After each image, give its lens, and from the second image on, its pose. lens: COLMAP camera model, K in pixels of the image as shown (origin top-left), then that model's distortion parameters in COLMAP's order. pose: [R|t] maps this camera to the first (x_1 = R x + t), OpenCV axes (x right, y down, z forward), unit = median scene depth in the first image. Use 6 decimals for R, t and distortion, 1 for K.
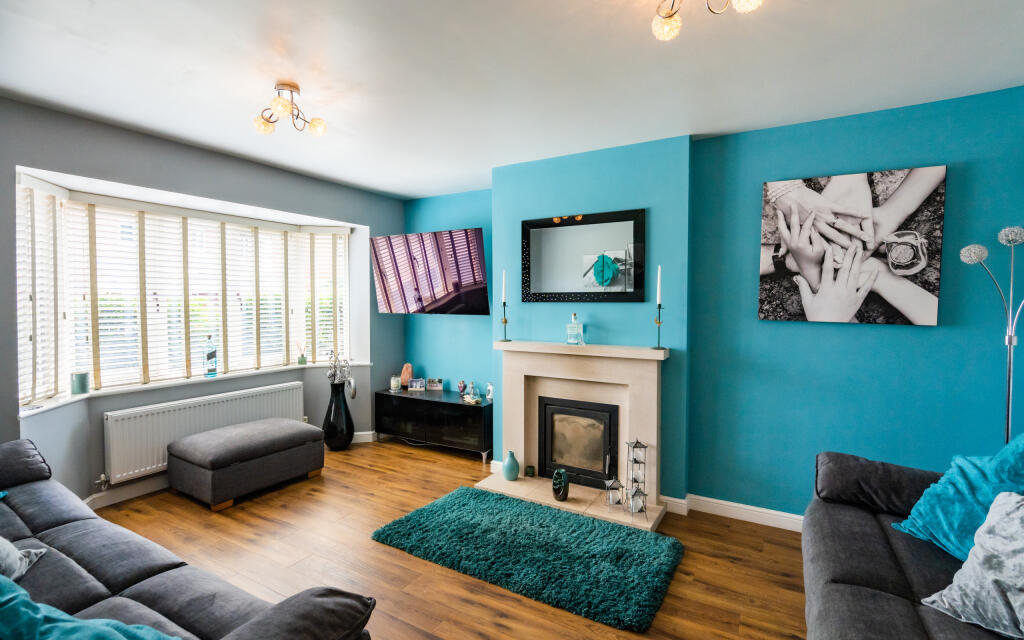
lens RADIAL K [[469.2, 0, 512.4], [0, 469.2, 317.8], [0, 0, 1]] dist [-0.000471, 0.000632]
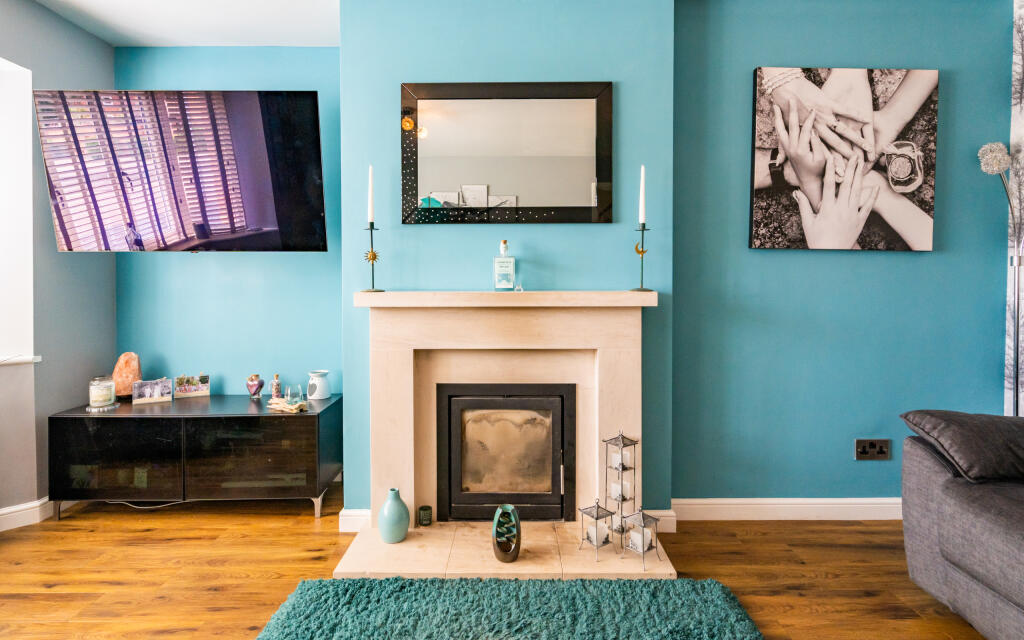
lens RADIAL K [[469.2, 0, 476.0], [0, 469.2, 294.9], [0, 0, 1]] dist [-0.000471, 0.000632]
pose [[0.866428, -0.008341, 0.499232, -0.214264], [0.021407, 0.999562, -0.020453, 0.076483], [-0.498843, 0.028408, 0.866227, 0.514172]]
